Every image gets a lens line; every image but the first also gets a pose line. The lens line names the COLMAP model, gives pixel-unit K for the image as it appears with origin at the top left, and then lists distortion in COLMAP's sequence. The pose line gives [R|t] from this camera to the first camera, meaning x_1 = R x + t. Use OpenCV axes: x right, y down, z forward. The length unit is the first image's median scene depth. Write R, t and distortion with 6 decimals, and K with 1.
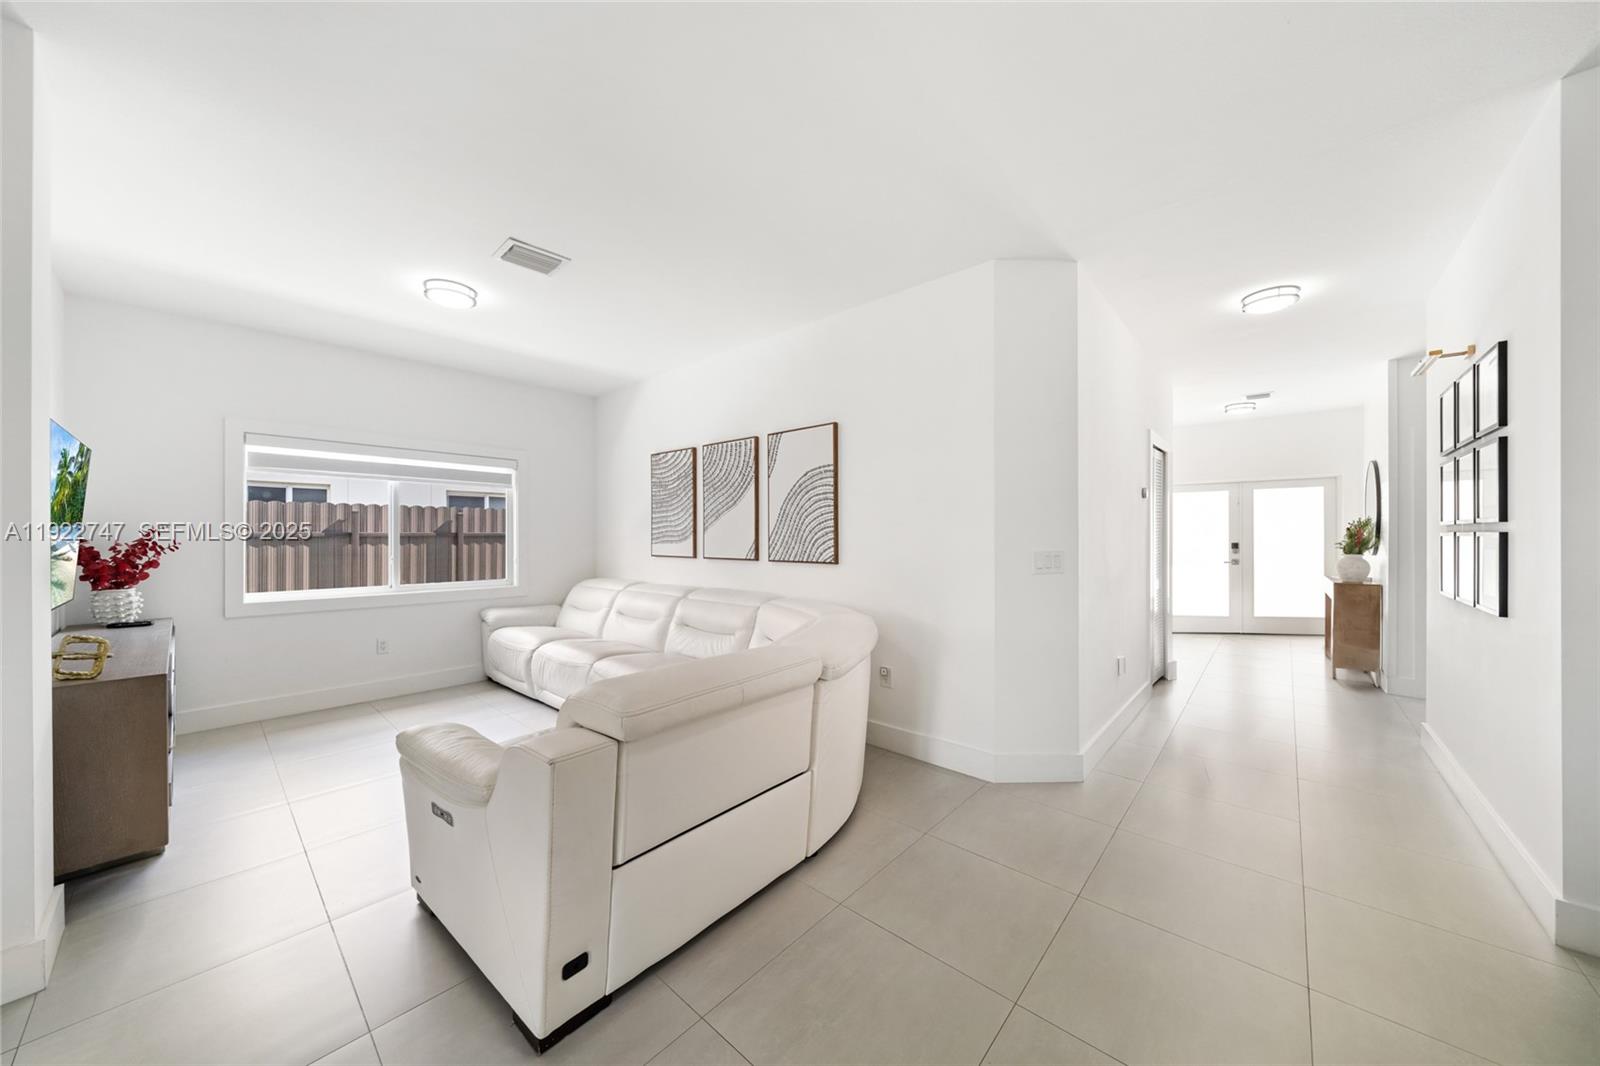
lens RADIAL K [[545.8, 0, 800.3], [0, 545.8, 534.6], [0, 0, 1]] dist [-0.000483, 0.000078]
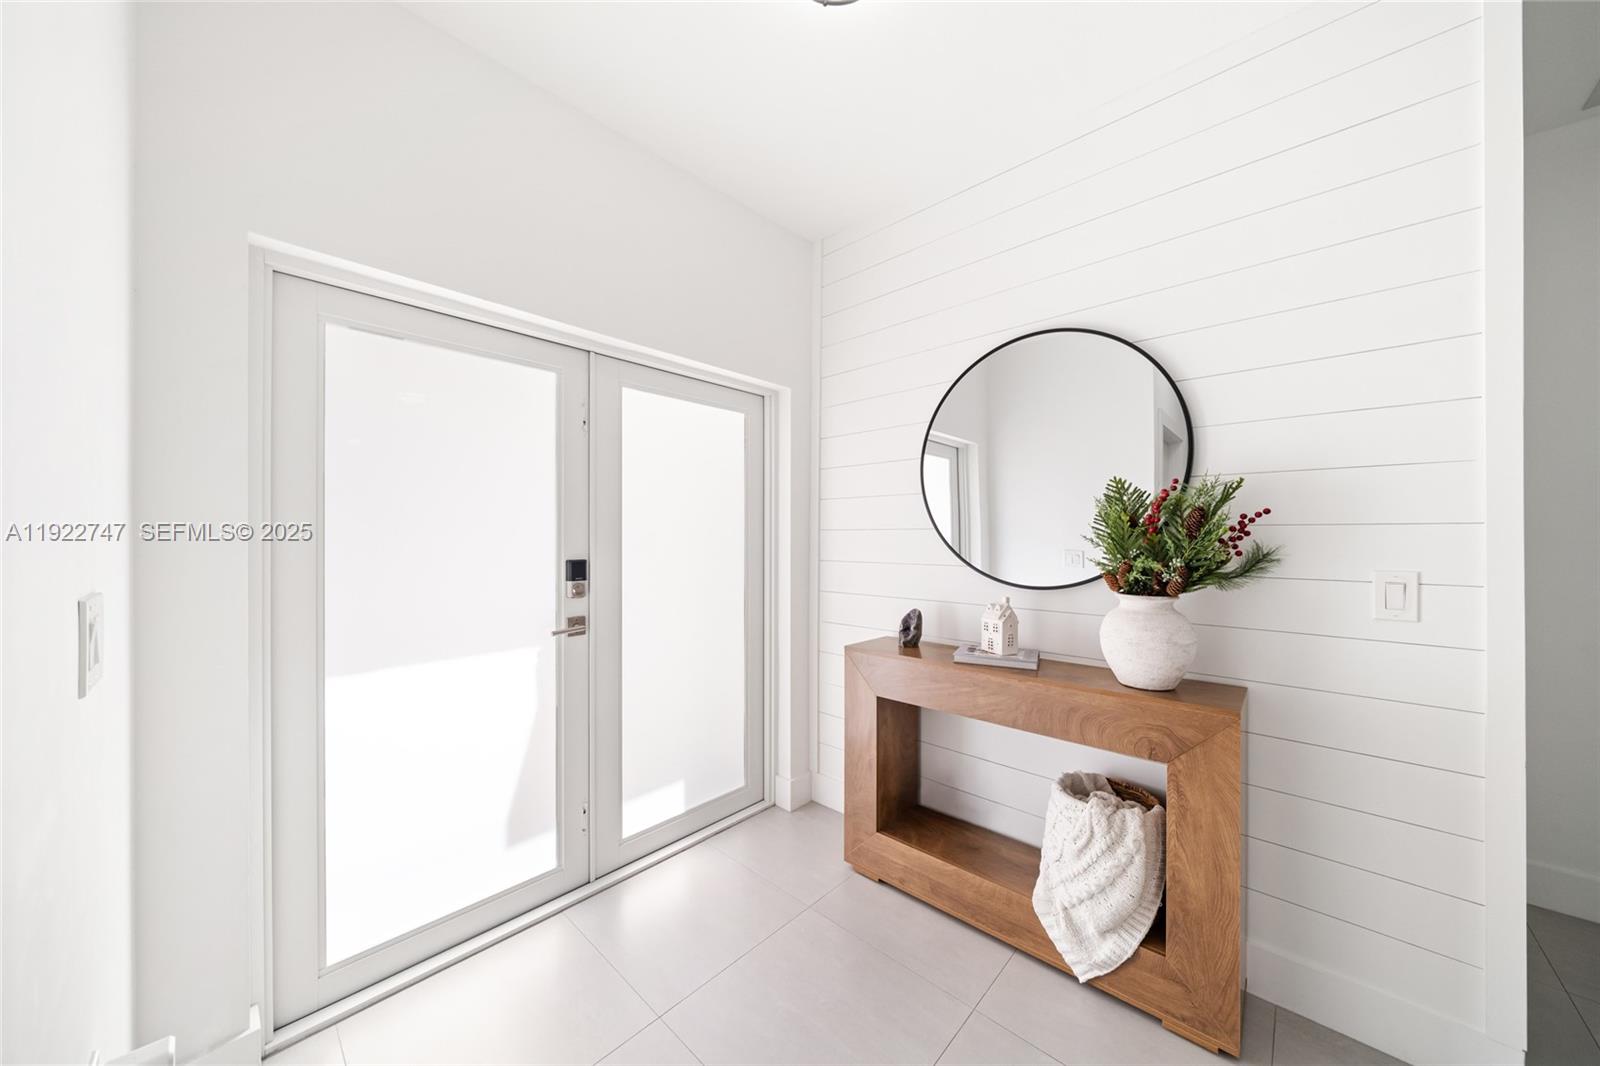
lens RADIAL K [[545.8, 0, 800.6], [0, 545.8, 535.0], [0, 0, 1]] dist [-0.000483, 0.000078]
pose [[0.019950, 0.004311, 0.999792, 0.511672], [-0.003499, 0.999985, -0.004242, 0.002858], [-0.999795, -0.003413, 0.019965, 0.877400]]
